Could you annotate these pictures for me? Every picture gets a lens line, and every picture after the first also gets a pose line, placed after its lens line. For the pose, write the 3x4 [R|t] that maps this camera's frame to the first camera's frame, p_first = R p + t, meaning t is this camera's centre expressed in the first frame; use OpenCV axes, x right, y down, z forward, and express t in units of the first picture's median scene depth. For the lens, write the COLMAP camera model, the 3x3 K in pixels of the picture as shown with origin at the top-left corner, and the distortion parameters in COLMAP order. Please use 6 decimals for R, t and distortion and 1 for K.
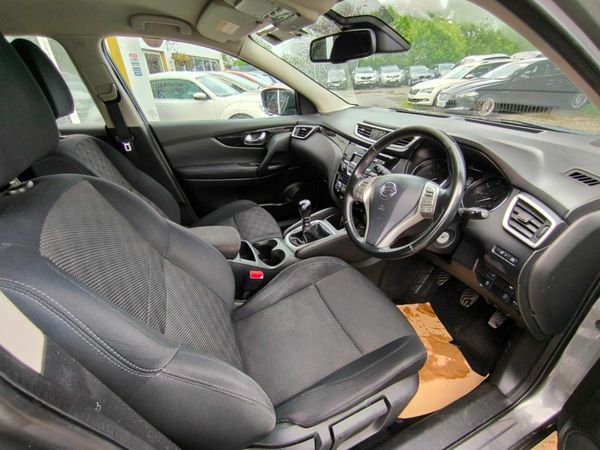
lens RADIAL K [[272.7, 0, 300.0], [0, 272.7, 225.0], [0, 0, 1]] dist [-0.020722, 0.013230]
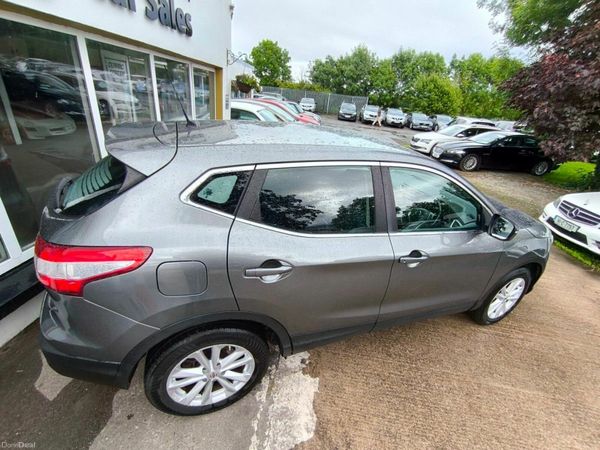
lens RADIAL K [[272.7, 0, 300.0], [0, 272.7, 225.0], [0, 0, 1]] dist [-0.020722, 0.013230]
pose [[0.988288, 0.145279, 0.046694, -0.071805], [-0.142420, 0.988008, -0.059636, 0.024356], [-0.054798, 0.052287, 0.997127, -0.128252]]
